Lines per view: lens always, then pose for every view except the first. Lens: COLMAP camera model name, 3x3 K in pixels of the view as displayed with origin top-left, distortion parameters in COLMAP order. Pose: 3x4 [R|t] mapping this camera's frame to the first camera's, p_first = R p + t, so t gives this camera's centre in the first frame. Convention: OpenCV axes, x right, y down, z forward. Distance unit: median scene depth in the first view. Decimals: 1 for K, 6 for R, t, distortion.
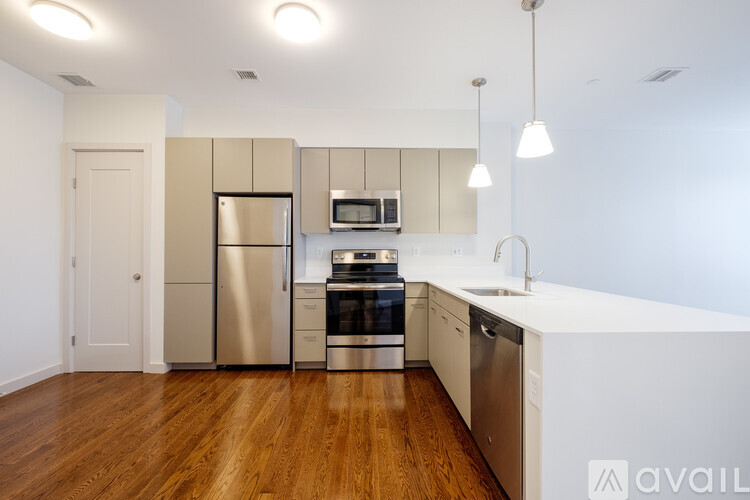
lens RADIAL K [[323.0, 0, 373.0], [0, 323.0, 249.2], [0, 0, 1]] dist [-0.009075, -0.000469]
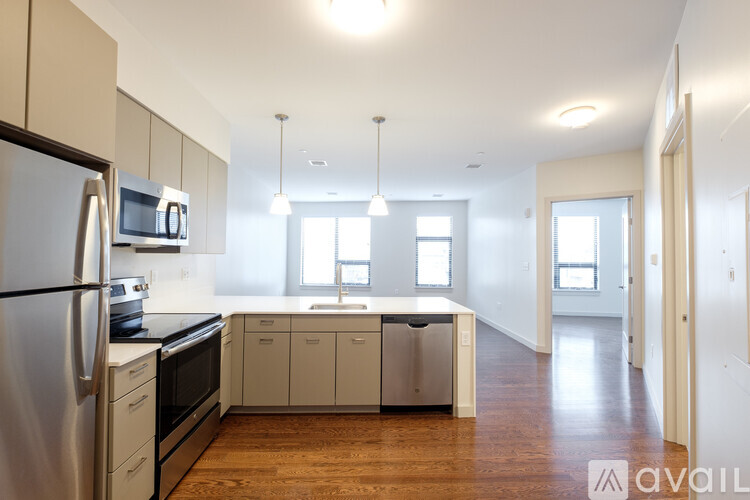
lens RADIAL K [[328.3, 0, 375.0], [0, 328.3, 250.0], [0, 0, 1]] dist [-0.010908, -0.000213]
pose [[-0.012603, 0.018845, 0.999743, -0.705209], [-0.015759, 0.999694, -0.019042, -0.055351], [-0.999796, -0.015995, -0.012302, 0.645483]]
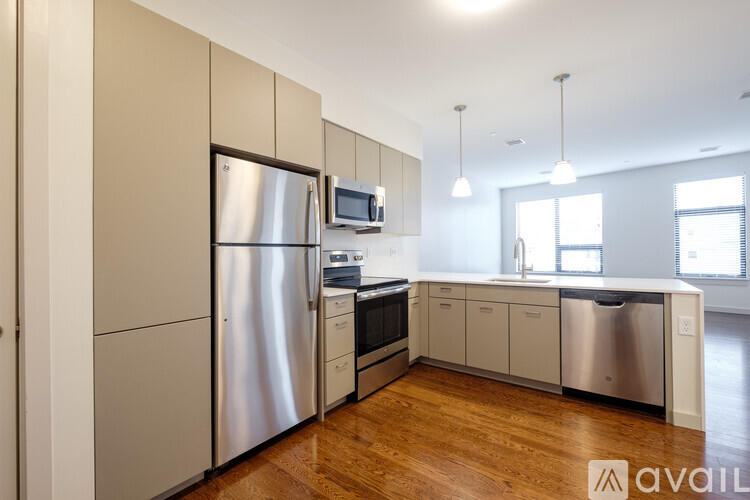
lens RADIAL K [[323.0, 0, 373.0], [0, 323.0, 249.2], [0, 0, 1]] dist [-0.009075, -0.000469]
pose [[0.635628, -0.005537, 0.771976, -0.733500], [0.012811, 0.999912, -0.003376, 0.001681], [-0.771889, 0.012036, 0.635643, 0.457869]]
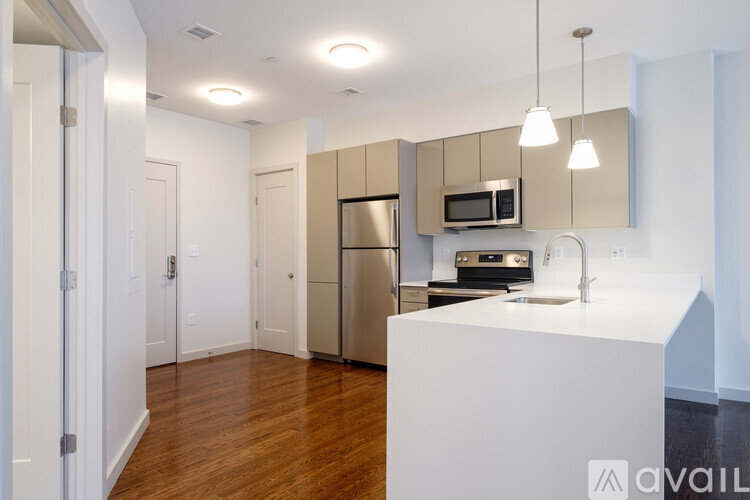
lens RADIAL K [[483.3, 0, 375.0], [0, 483.3, 250.0], [0, 0, 1]] dist [-0.001495, 0.000067]
pose [[0.781426, -0.009938, -0.623919, 0.618373], [0.012146, 0.999926, -0.000715, -0.003915], [0.623879, -0.007020, 0.781489, -0.201849]]
